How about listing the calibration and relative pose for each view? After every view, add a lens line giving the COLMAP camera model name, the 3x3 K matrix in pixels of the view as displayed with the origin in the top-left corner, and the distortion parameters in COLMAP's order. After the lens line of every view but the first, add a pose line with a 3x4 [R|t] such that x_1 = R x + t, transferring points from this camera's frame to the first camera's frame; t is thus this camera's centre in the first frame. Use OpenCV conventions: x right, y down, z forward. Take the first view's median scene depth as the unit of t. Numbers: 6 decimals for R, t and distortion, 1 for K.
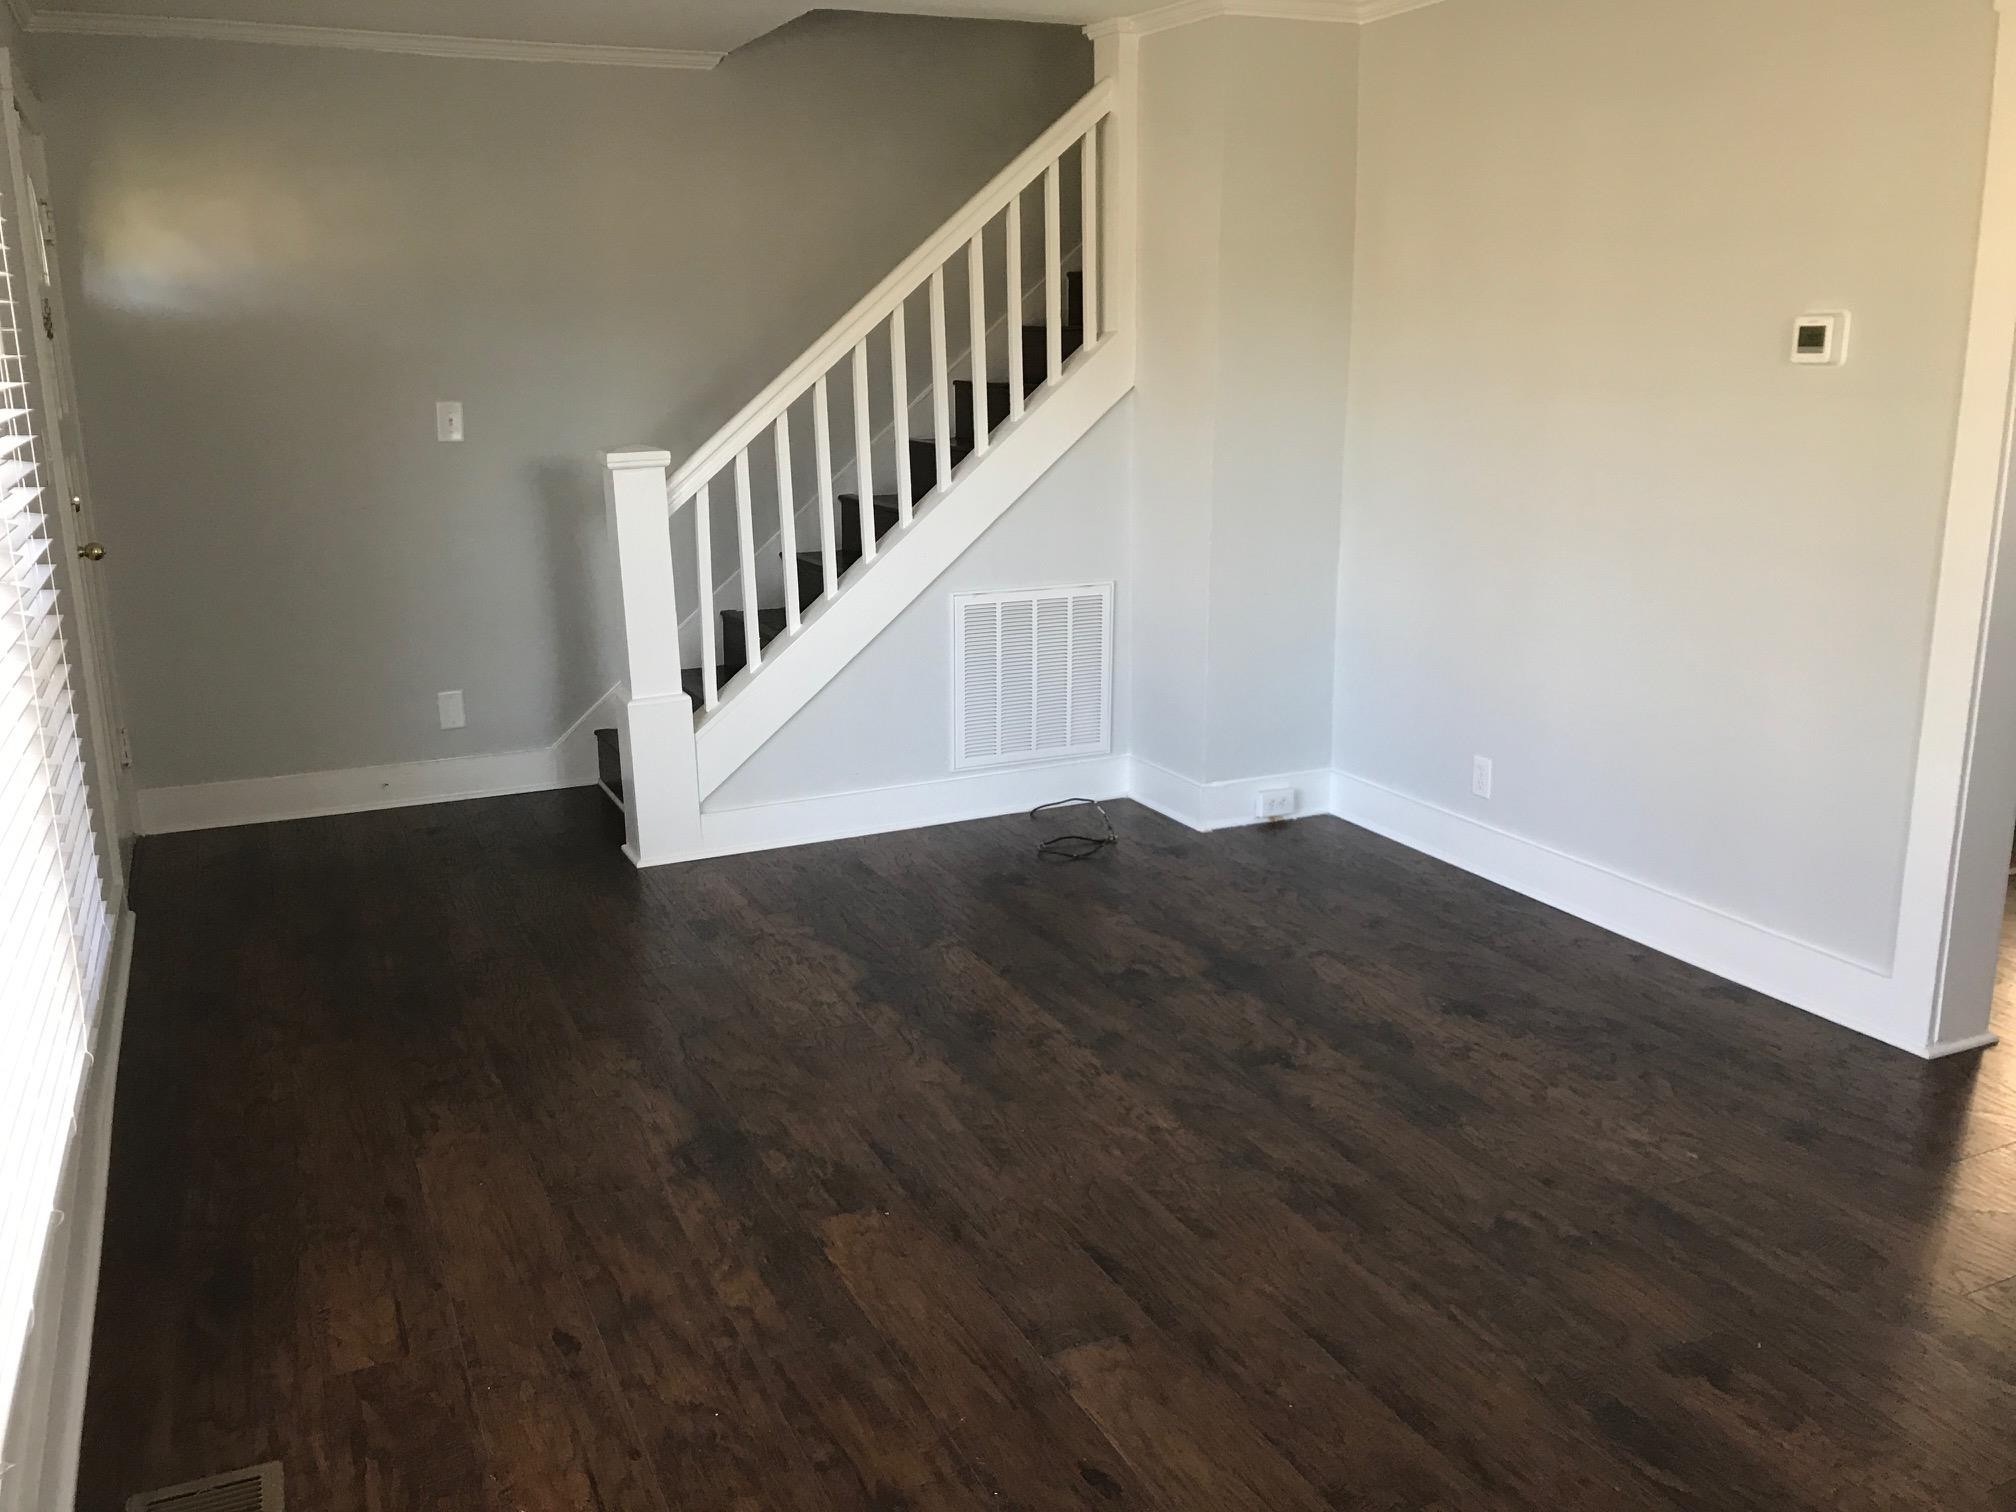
lens RADIAL K [[1675.6, 0, 1009.1], [0, 1675.6, 746.6], [0, 0, 1]] dist [0.033428, -0.023016]
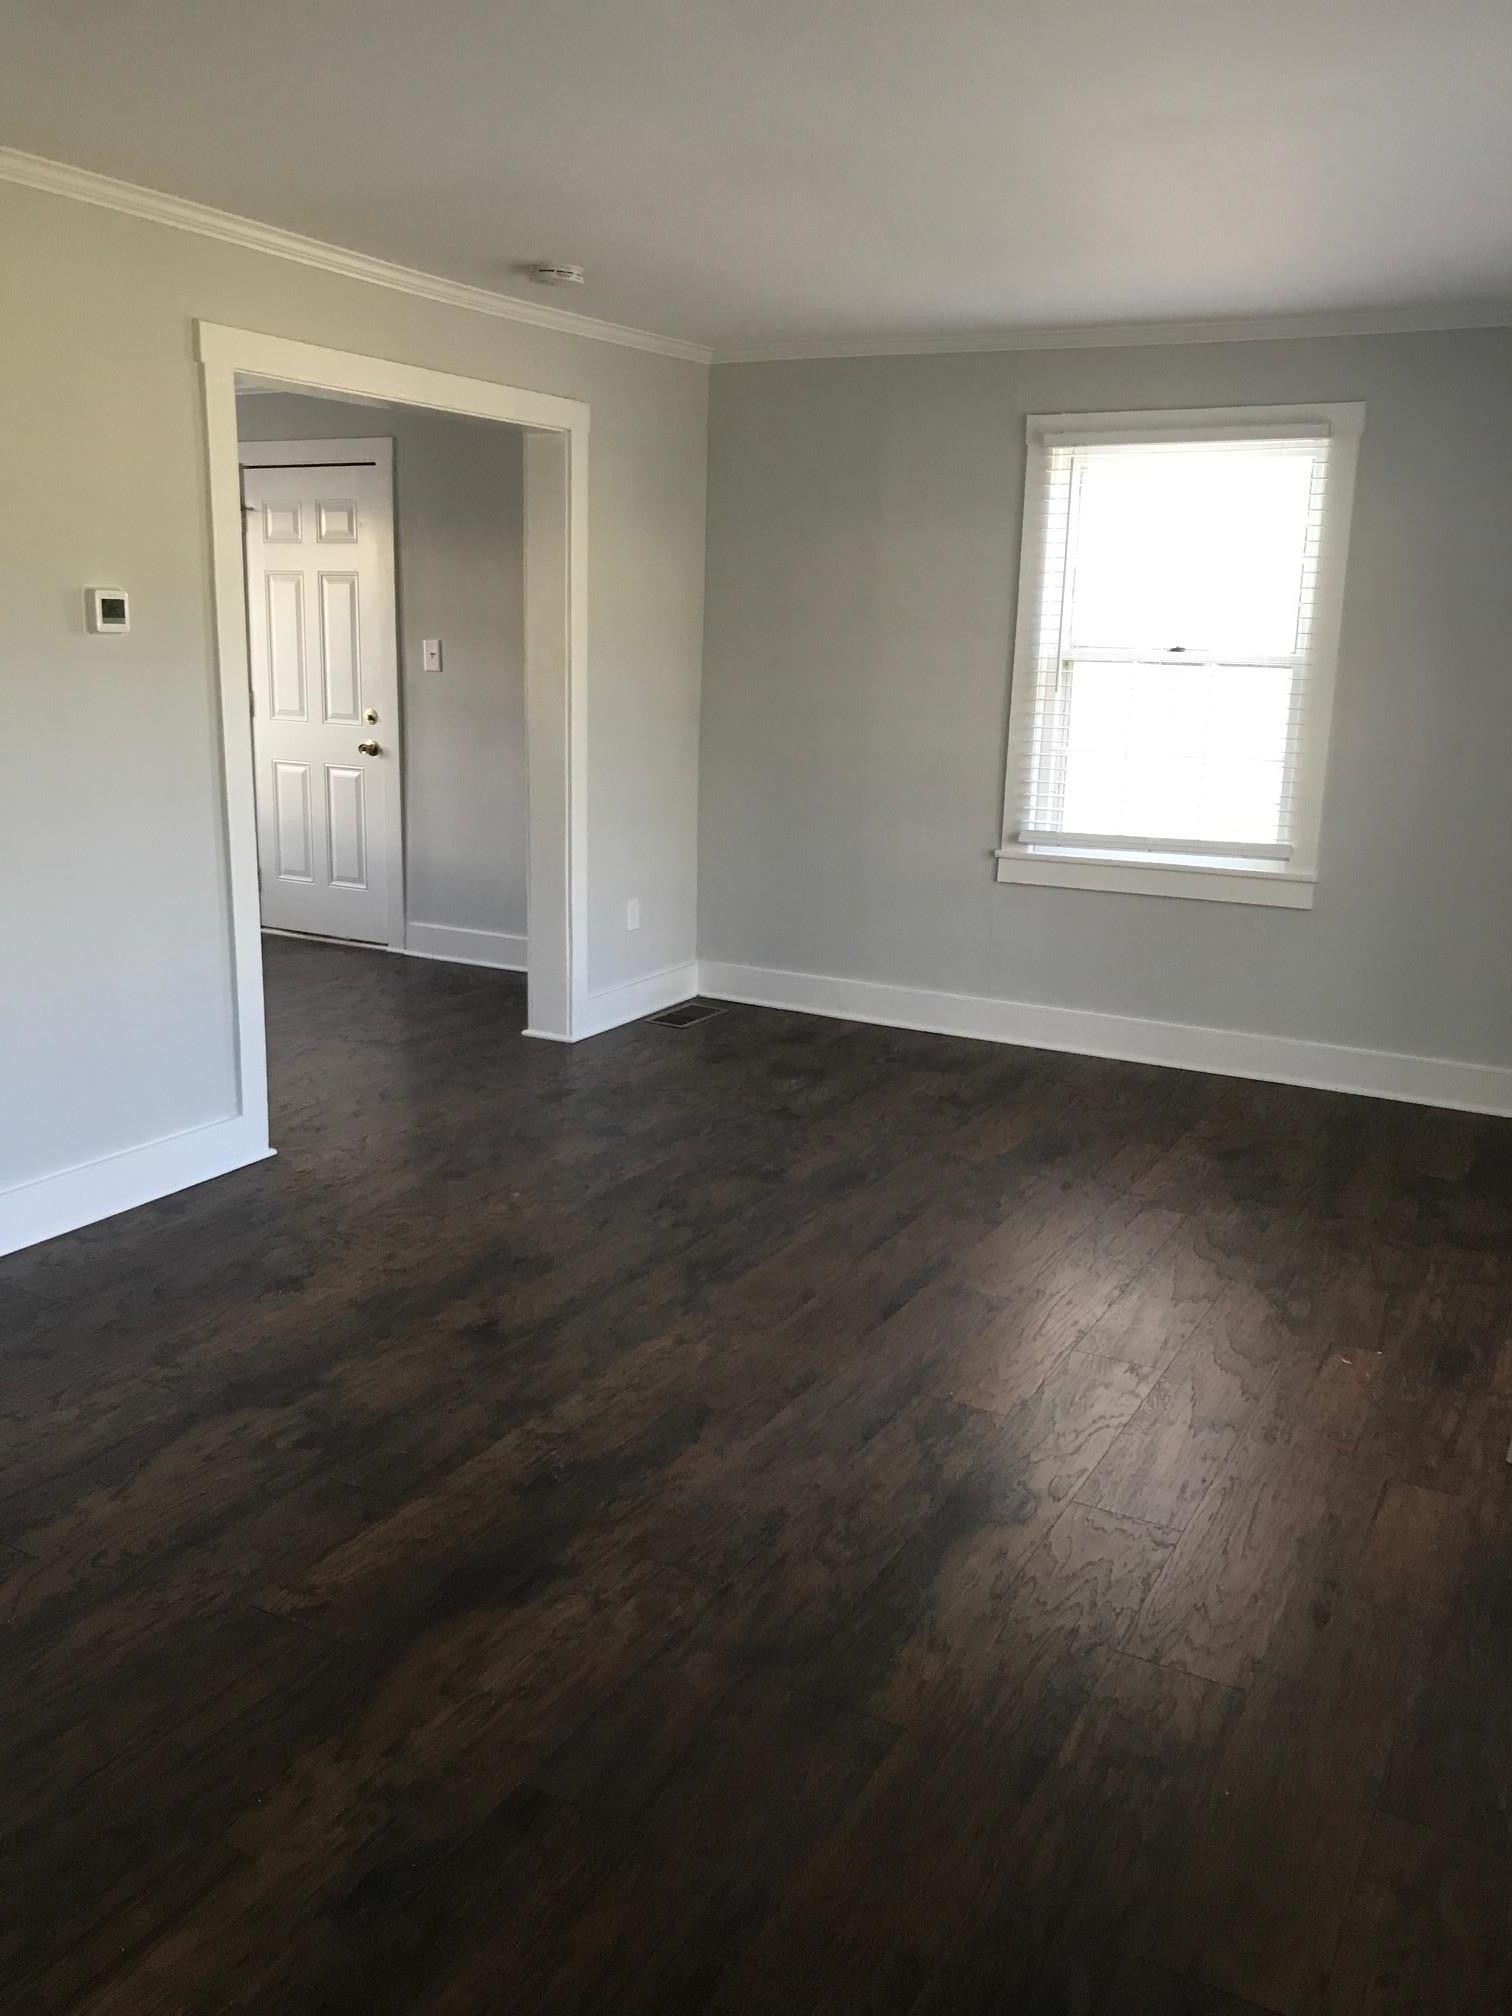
lens RADIAL K [[1675.6, 0, 756.5], [0, 1675.6, 1018.3], [0, 0, 1]] dist [0.033428, -0.023016]
pose [[-0.599438, -0.188518, 0.777904, -0.683918], [0.174850, 0.917556, 0.357097, -0.314583], [-0.781090, 0.350074, -0.517055, 1.325904]]
